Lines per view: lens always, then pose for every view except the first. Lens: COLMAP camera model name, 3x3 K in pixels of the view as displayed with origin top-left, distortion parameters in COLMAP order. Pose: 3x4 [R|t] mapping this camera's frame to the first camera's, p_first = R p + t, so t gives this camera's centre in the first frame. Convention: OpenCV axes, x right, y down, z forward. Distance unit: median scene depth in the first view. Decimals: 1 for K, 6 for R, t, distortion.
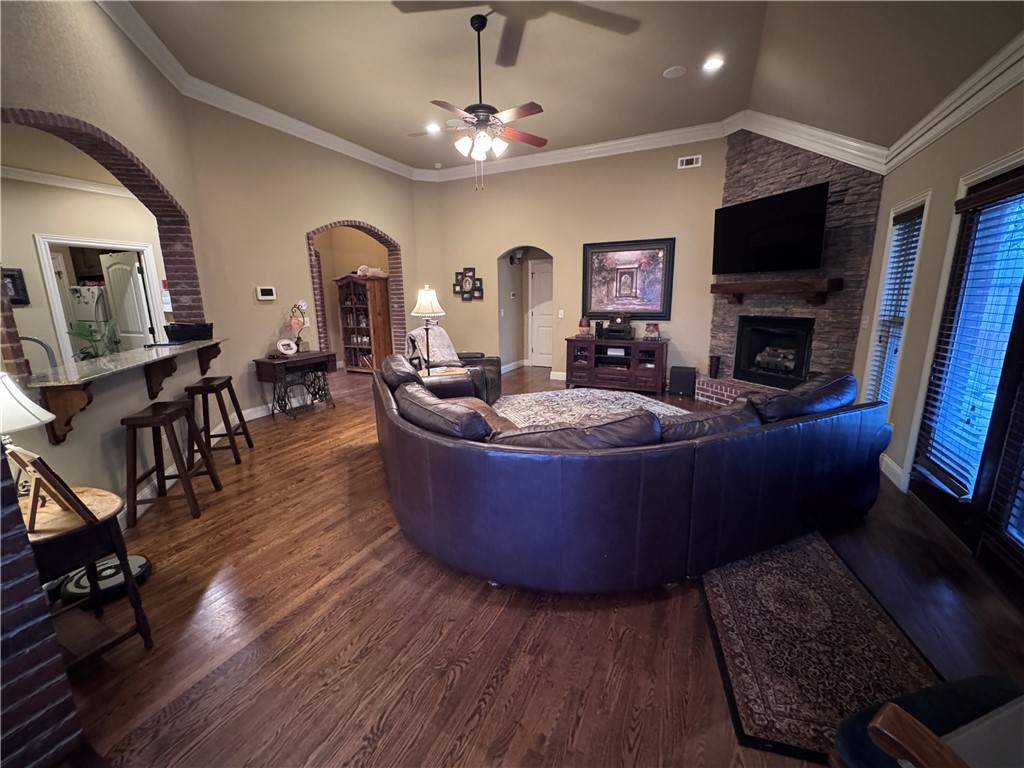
lens RADIAL K [[409.9, 0, 511.3], [0, 409.9, 381.2], [0, 0, 1]] dist [-0.002291, 0.000474]
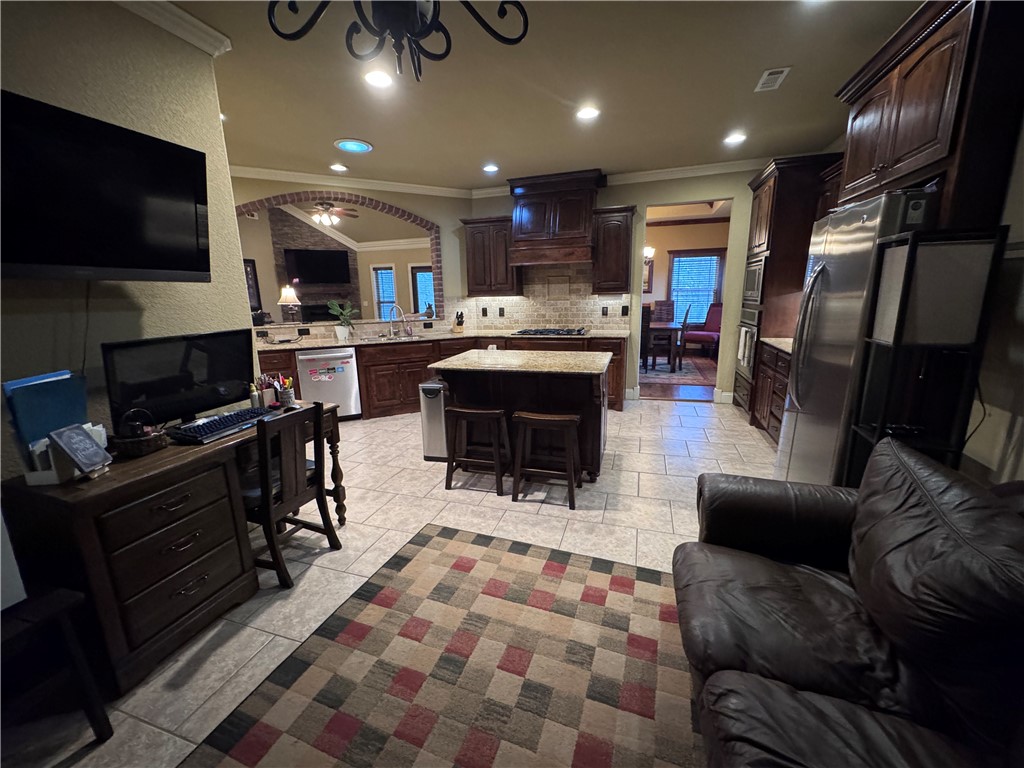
lens RADIAL K [[409.9, 0, 511.9], [0, 409.9, 383.5], [0, 0, 1]] dist [-0.002291, 0.000474]
pose [[-0.135391, -0.200300, 0.970335, -1.391375], [0.224020, 0.947802, 0.226906, -0.028380], [-0.965134, 0.248095, -0.083453, 0.277821]]
